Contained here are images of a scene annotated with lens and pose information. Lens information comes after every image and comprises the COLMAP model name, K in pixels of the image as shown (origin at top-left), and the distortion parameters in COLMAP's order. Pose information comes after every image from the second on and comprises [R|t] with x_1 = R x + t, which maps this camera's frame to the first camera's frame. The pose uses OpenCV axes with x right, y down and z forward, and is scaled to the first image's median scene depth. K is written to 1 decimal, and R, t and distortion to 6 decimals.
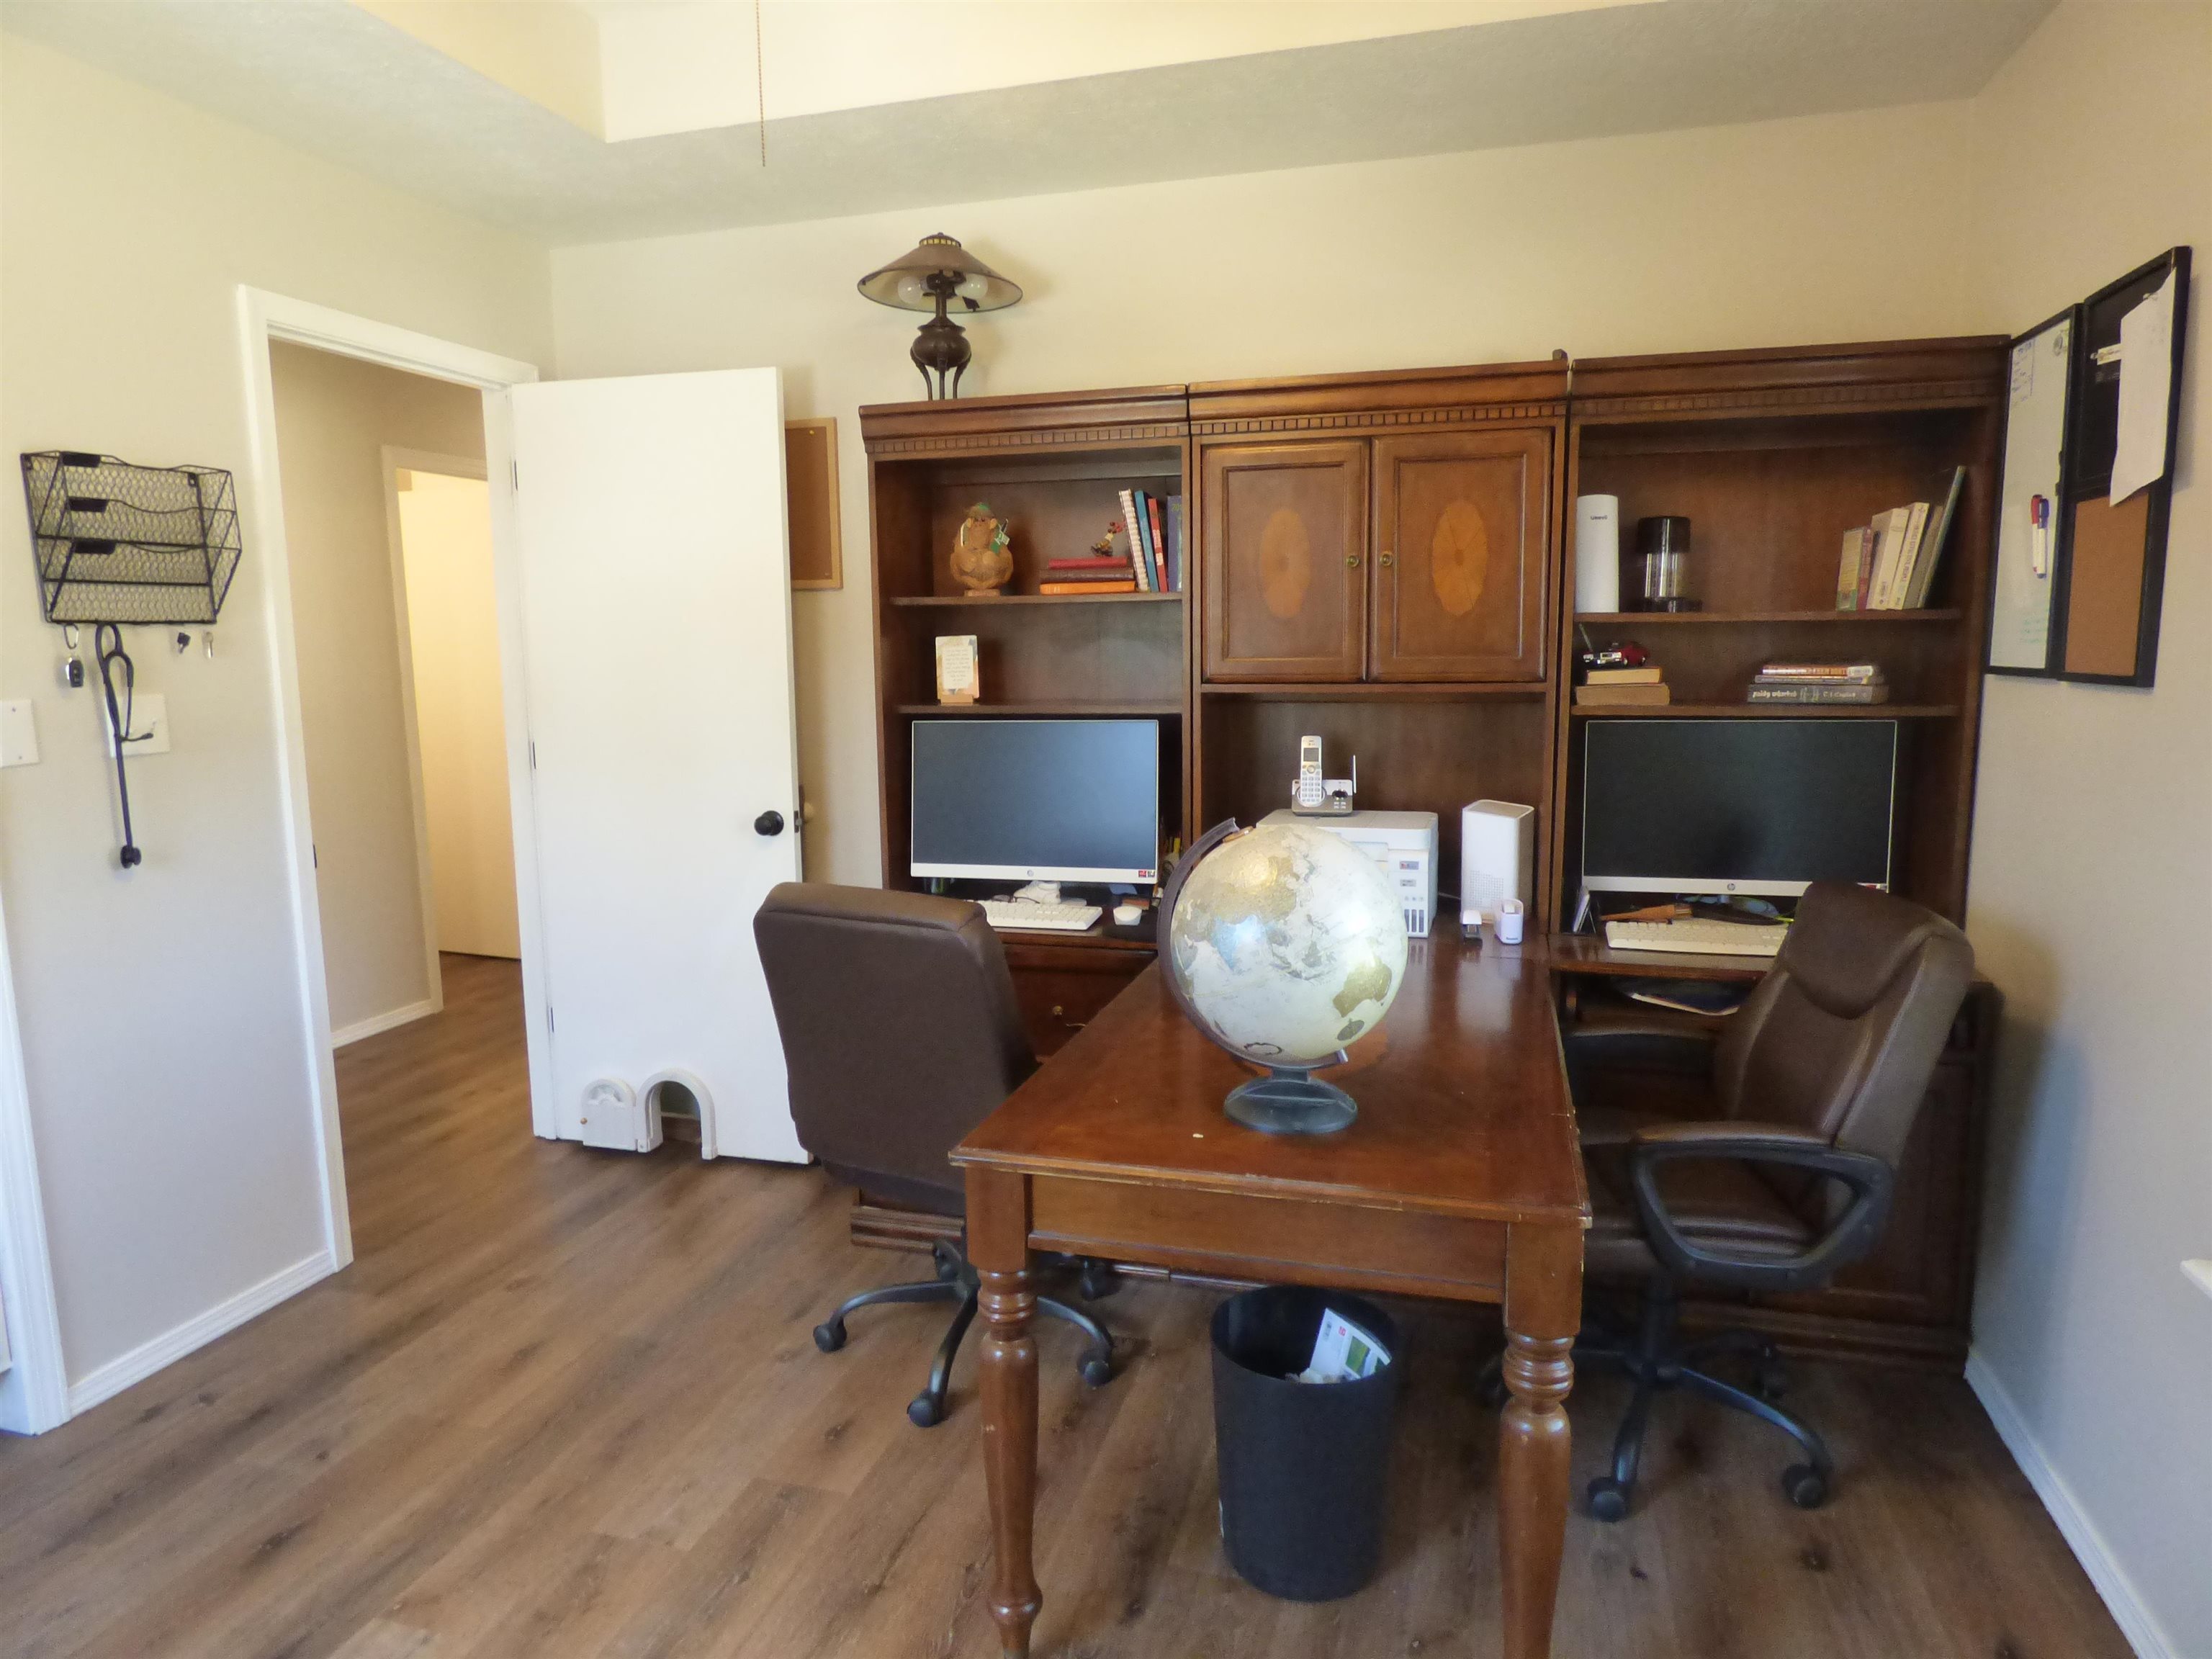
lens RADIAL K [[1348.5, 0, 1112.7], [0, 1348.5, 831.2], [0, 0, 1]] dist [-0.003611, -0.002962]
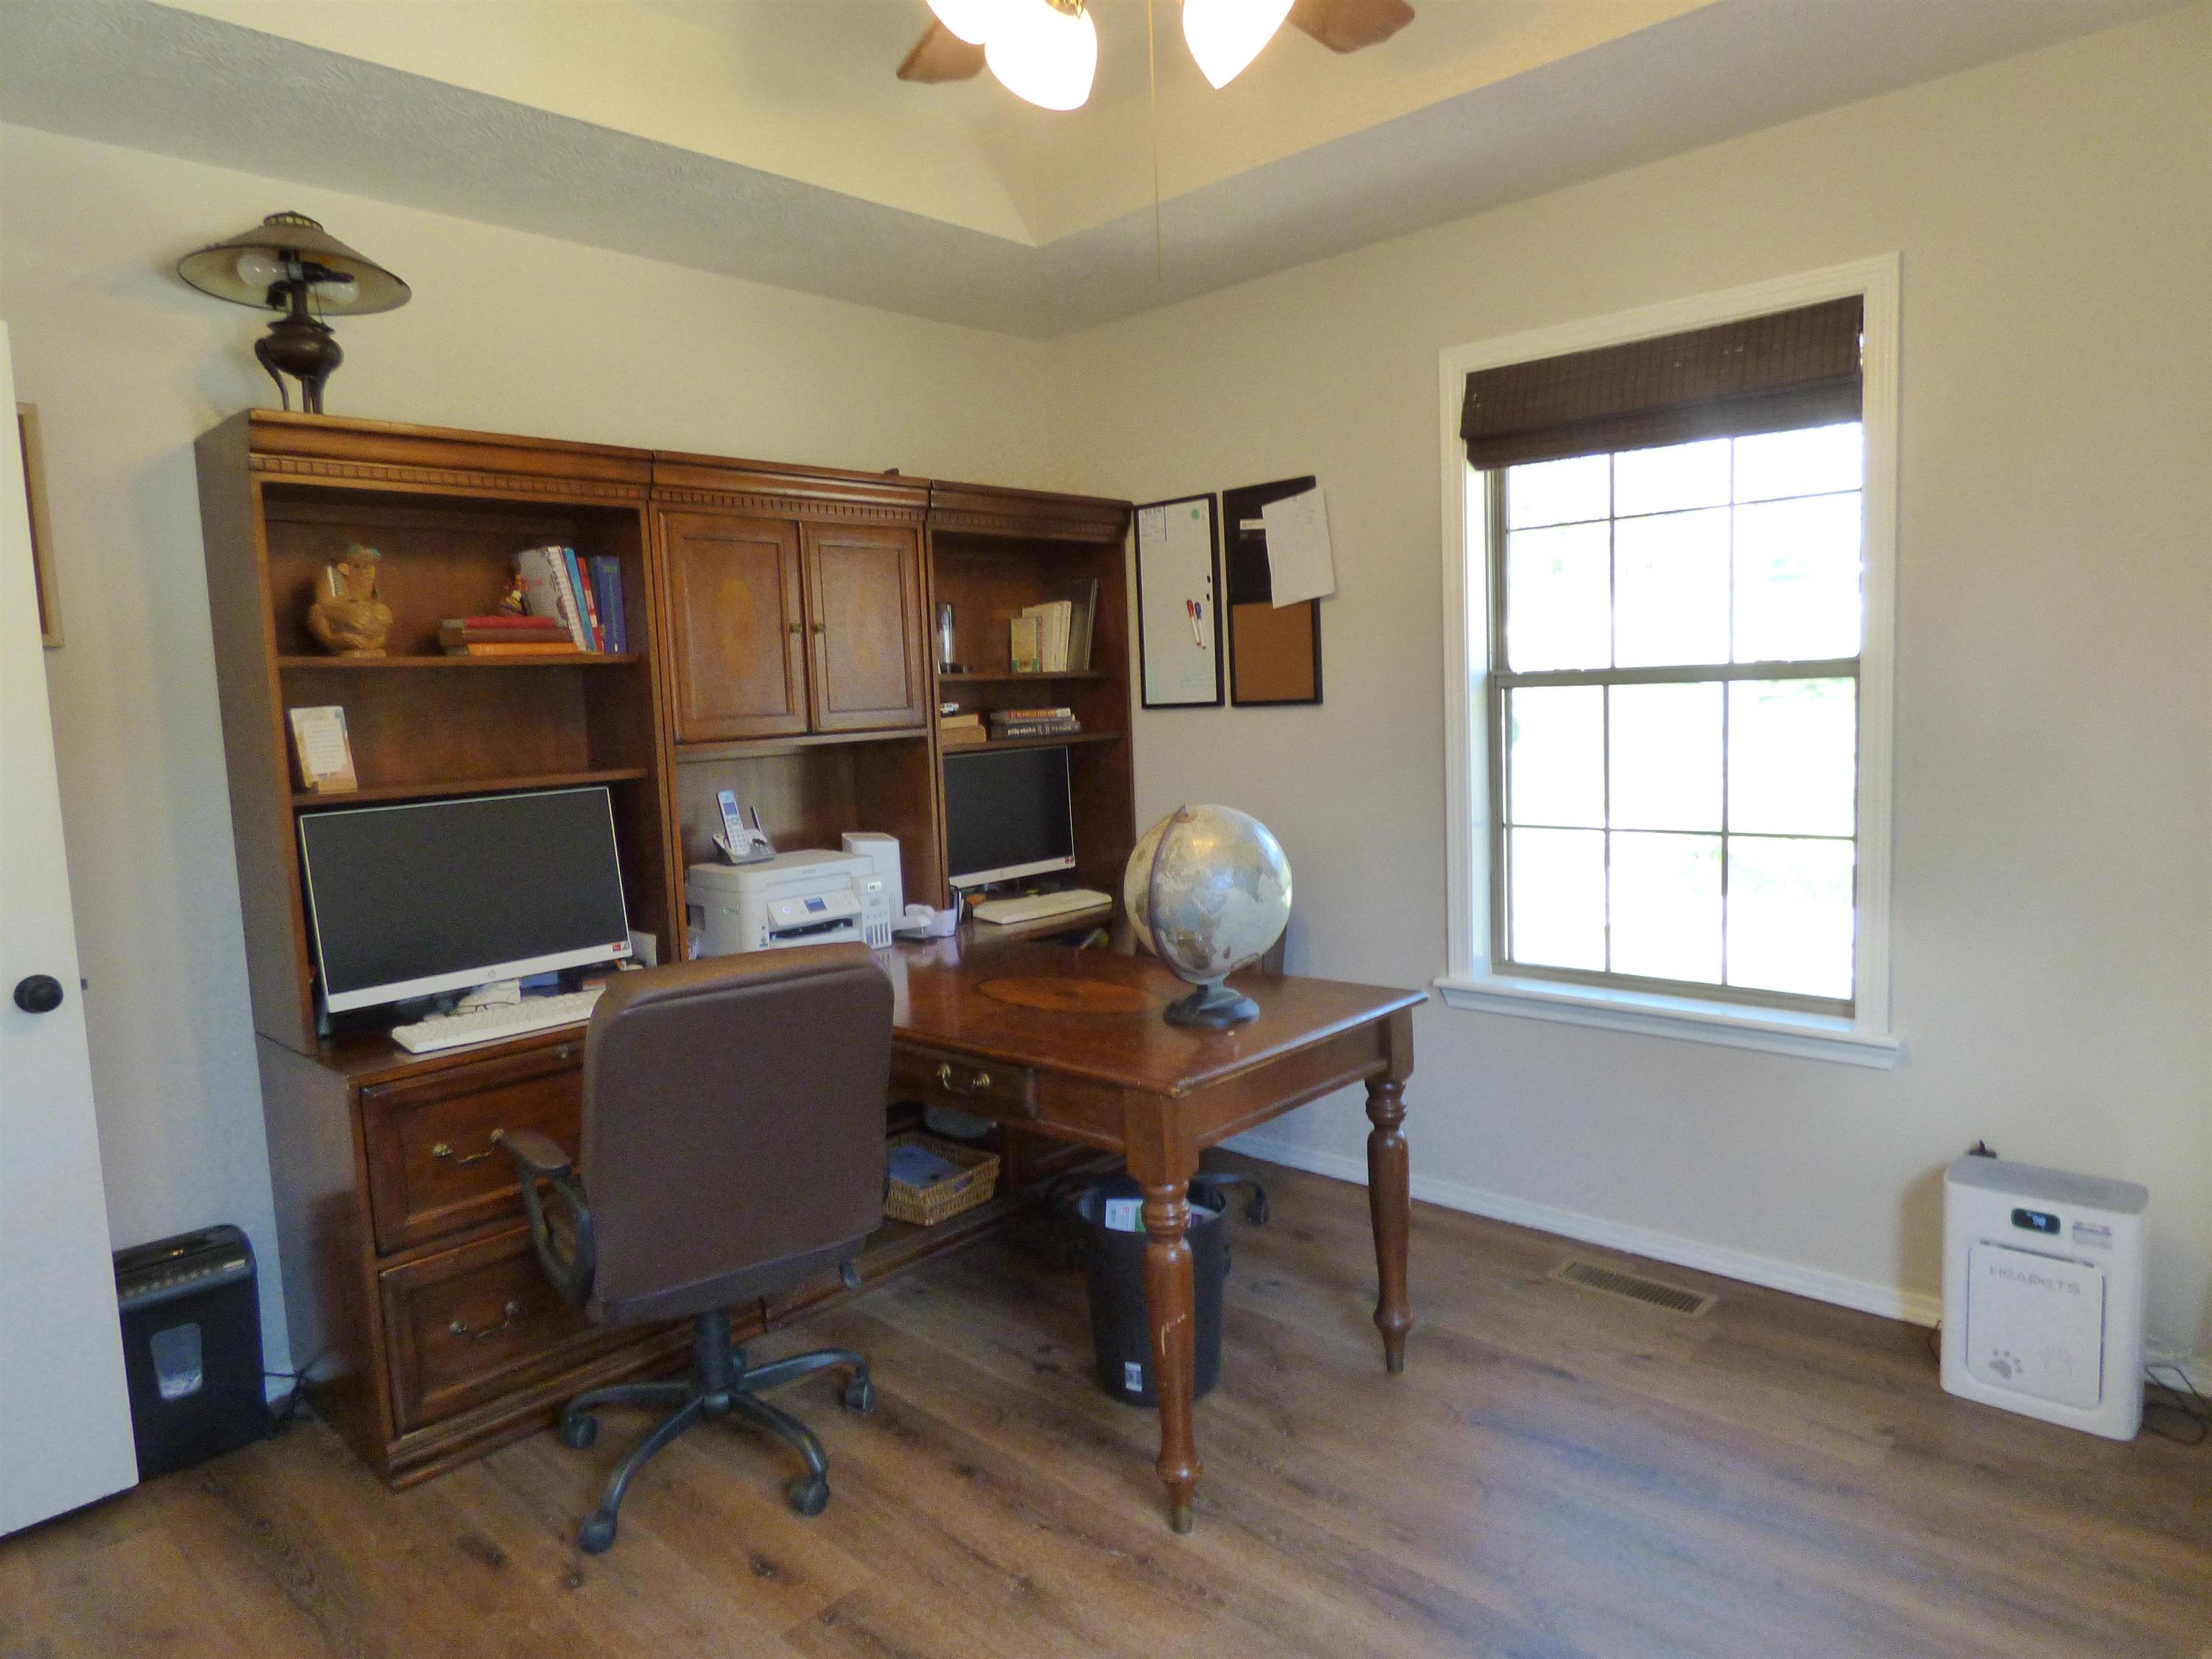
lens RADIAL K [[1382.4, 0, 1096.6], [0, 1382.4, 815.2], [0, 0, 1]] dist [-0.006232, -0.002306]
pose [[0.462422, -0.088086, 0.882273, -0.727517], [0.160846, 0.986877, 0.014226, -0.022046], [-0.871948, 0.135332, 0.470522, 0.256818]]
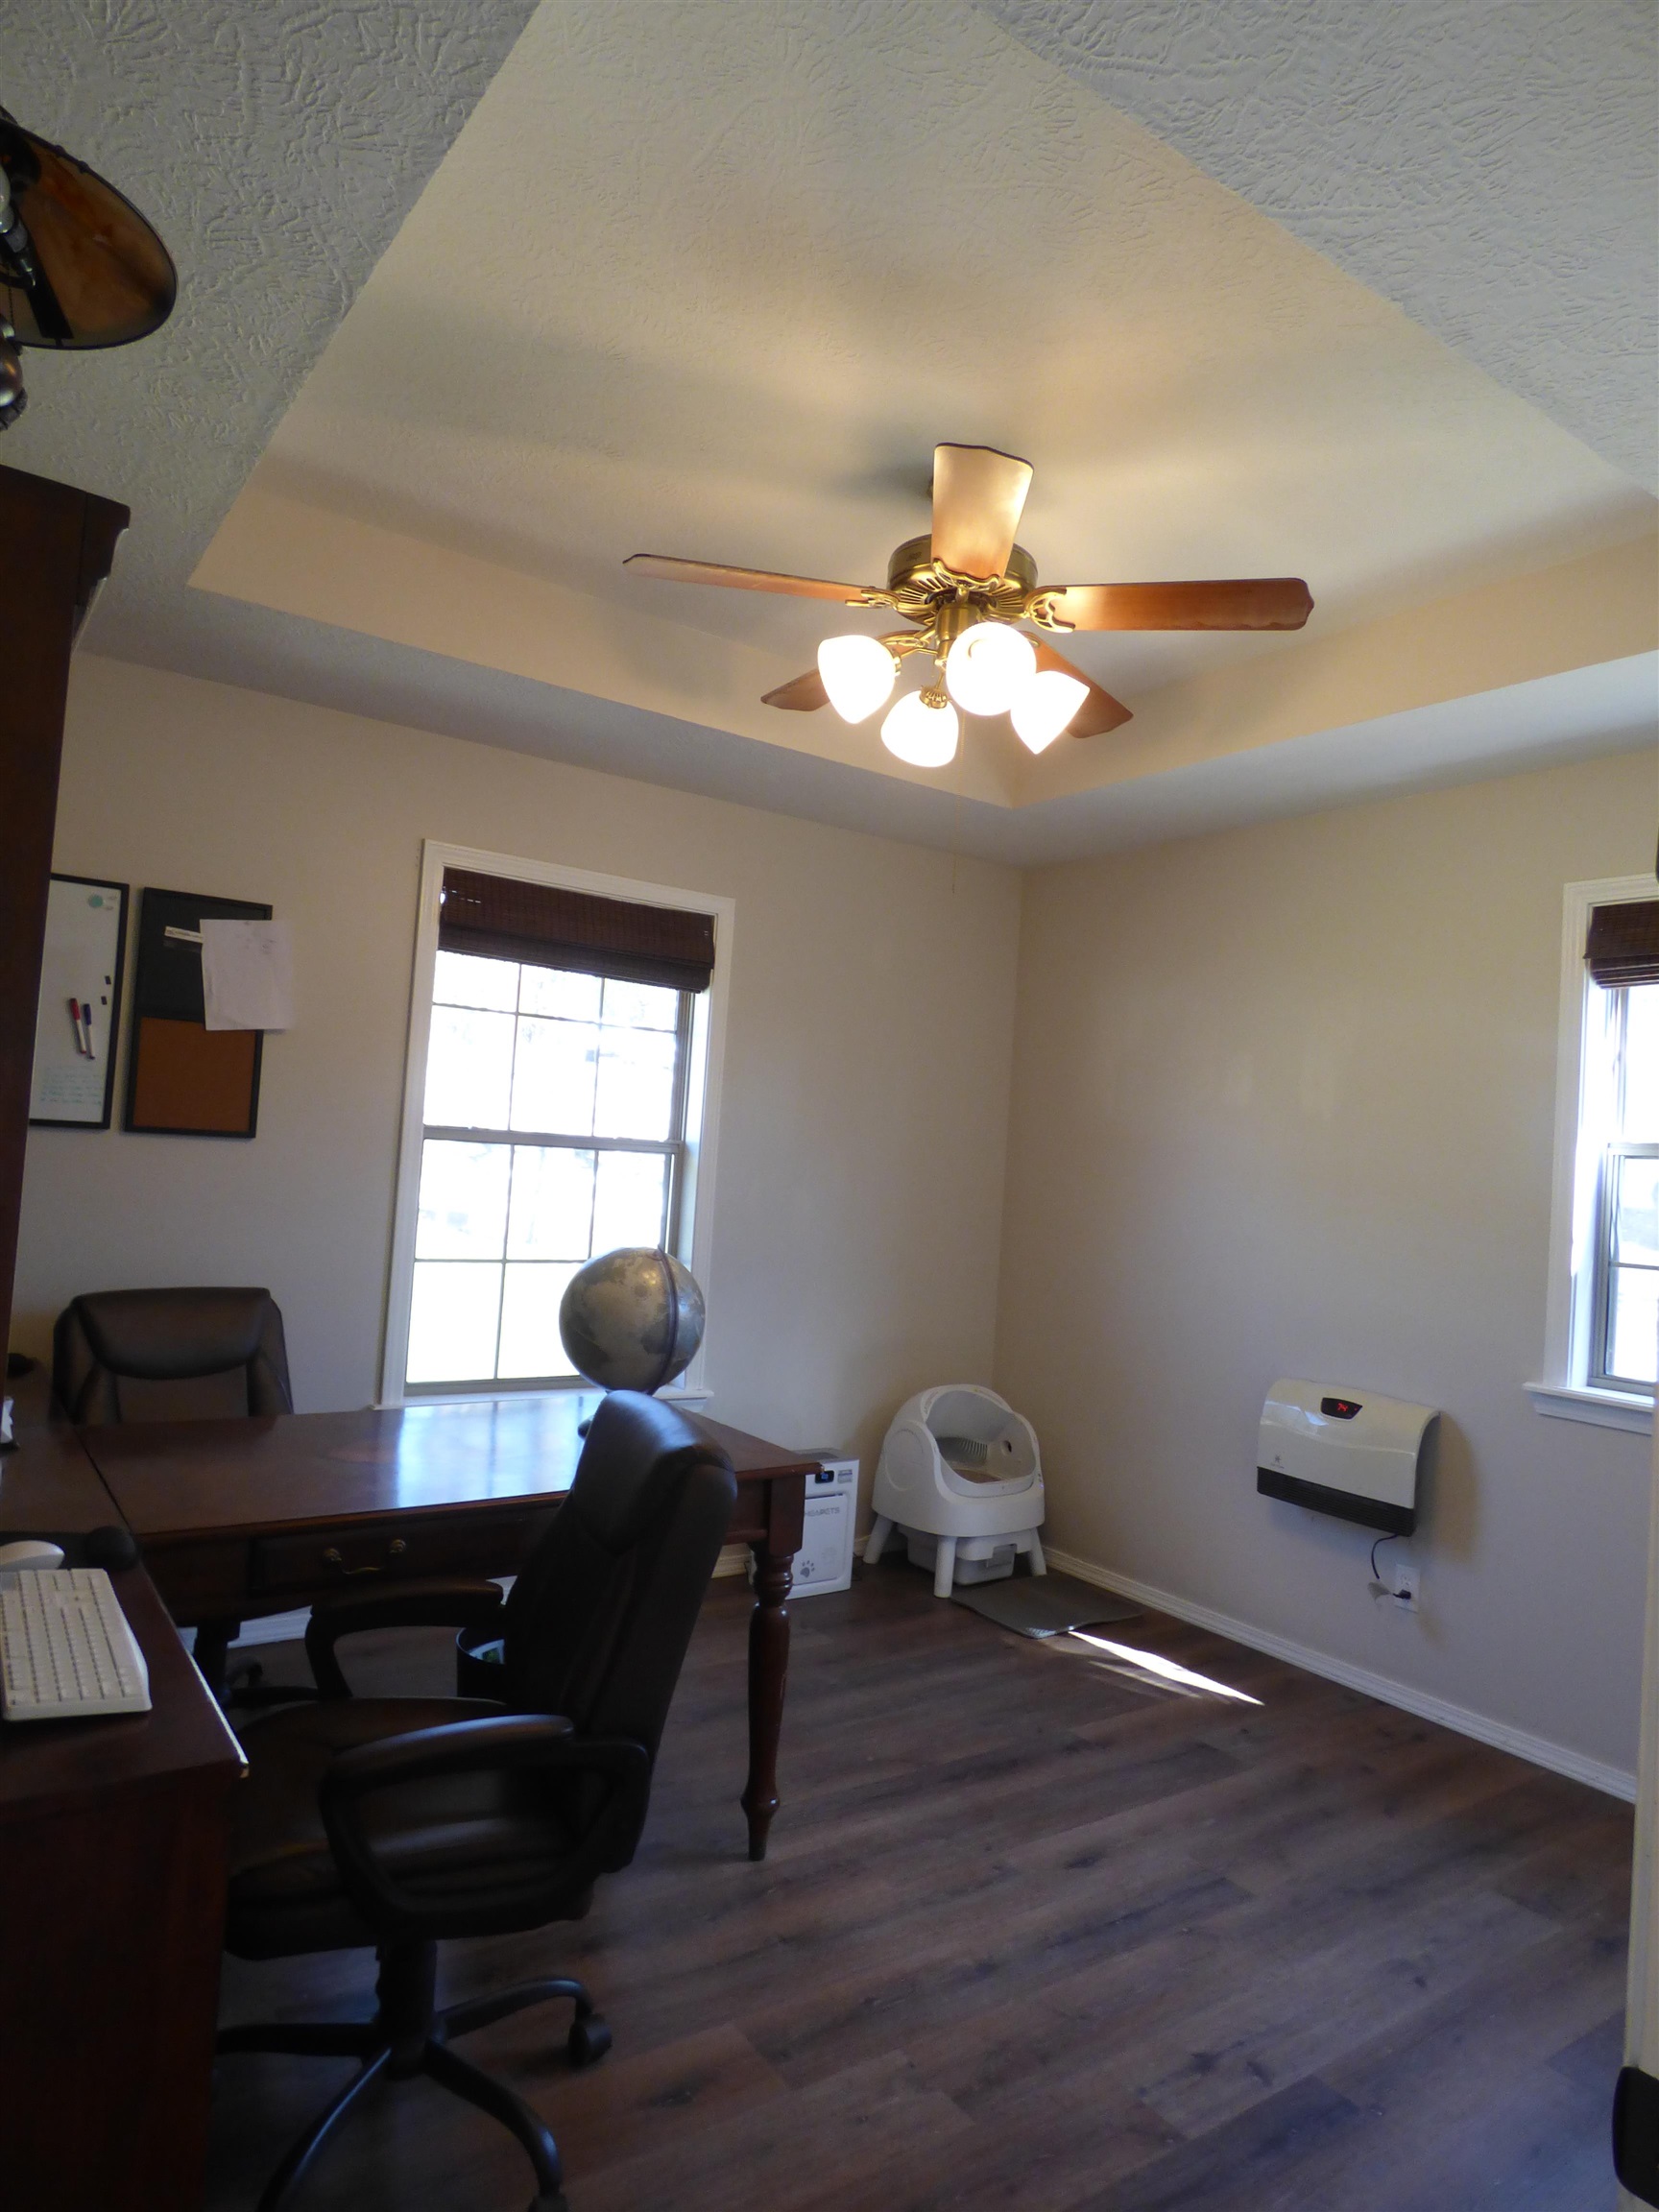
lens RADIAL K [[1348.5, 0, 827.3], [0, 1348.5, 1105.5], [0, 0, 1]] dist [-0.003611, -0.002962]
pose [[-0.776326, -0.016008, 0.630128, -0.647329], [0.031782, 0.997412, 0.064494, -0.163094], [-0.629529, 0.070095, -0.773808, 1.277366]]
